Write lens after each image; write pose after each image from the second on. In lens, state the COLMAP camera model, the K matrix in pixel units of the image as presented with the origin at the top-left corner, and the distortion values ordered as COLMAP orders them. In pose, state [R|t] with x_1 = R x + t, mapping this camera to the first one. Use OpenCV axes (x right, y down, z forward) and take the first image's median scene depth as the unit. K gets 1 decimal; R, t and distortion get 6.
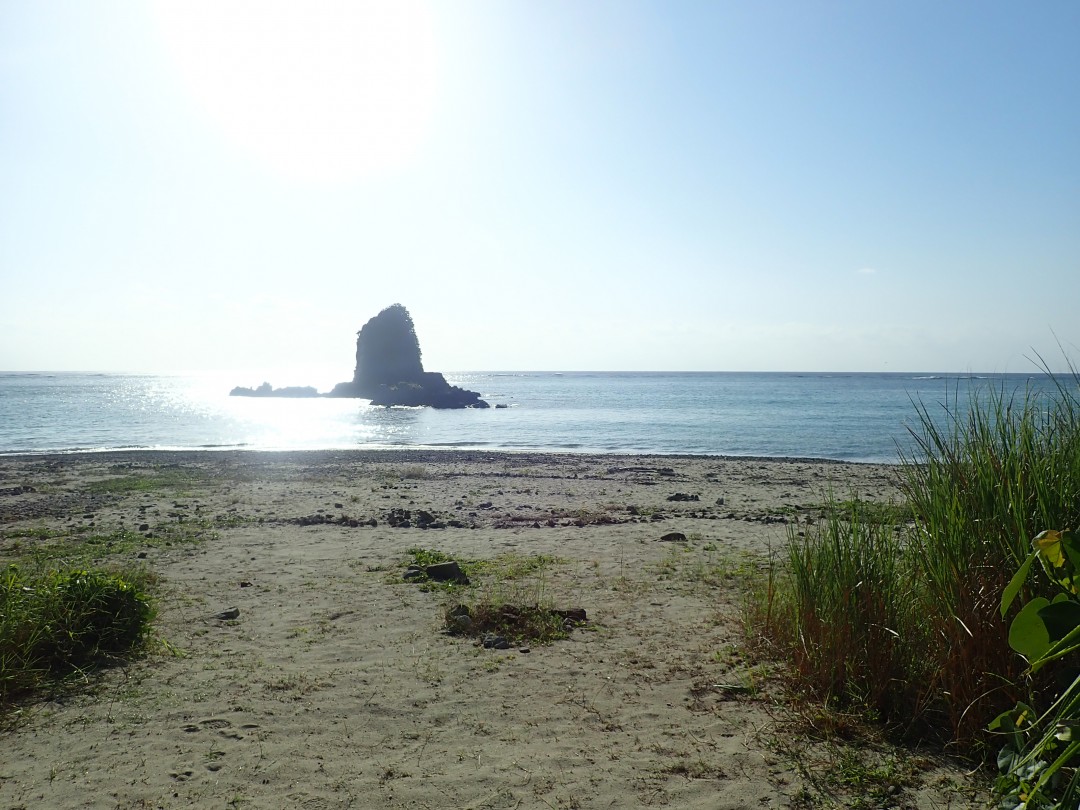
lens RADIAL K [[798.0, 0, 538.3], [0, 798.0, 409.2], [0, 0, 1]] dist [0.006644, -0.006906]
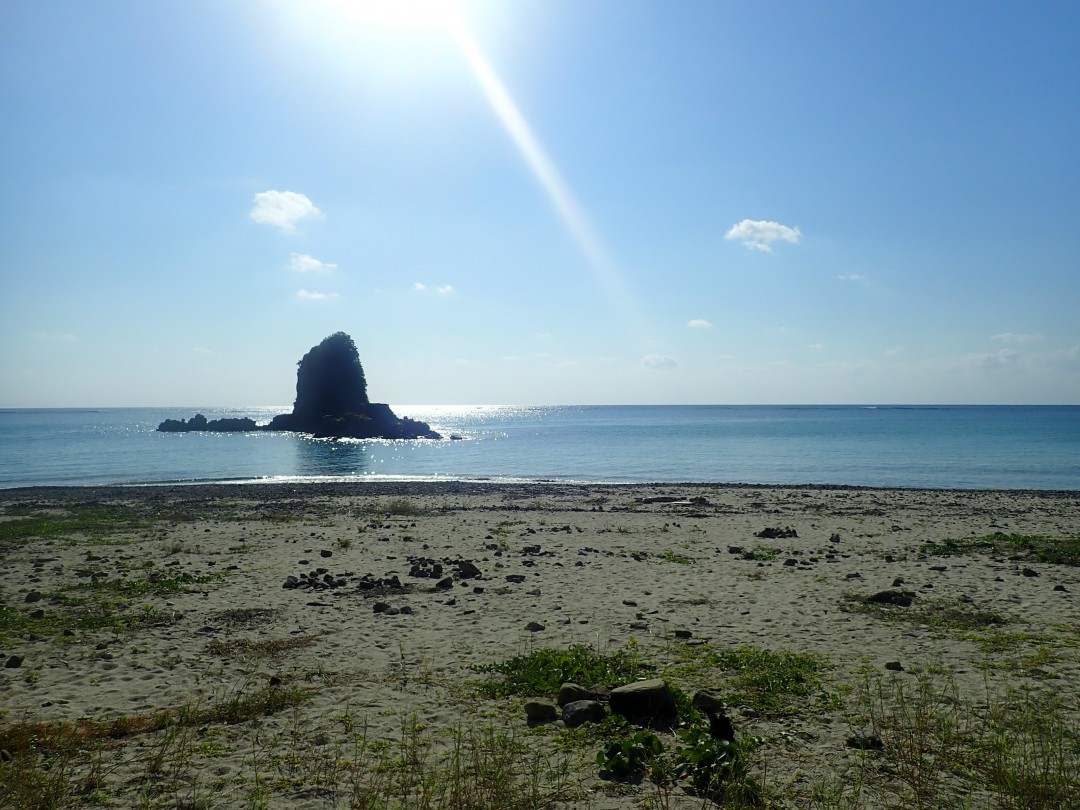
lens RADIAL K [[797.5, 0, 538.4], [0, 797.5, 407.6], [0, 0, 1]] dist [0.004793, -0.002830]
pose [[0.997091, -0.005964, 0.075985, -0.089127], [0.009373, 0.998962, -0.044586, 0.018700], [-0.075641, 0.045169, 0.996112, 0.209455]]
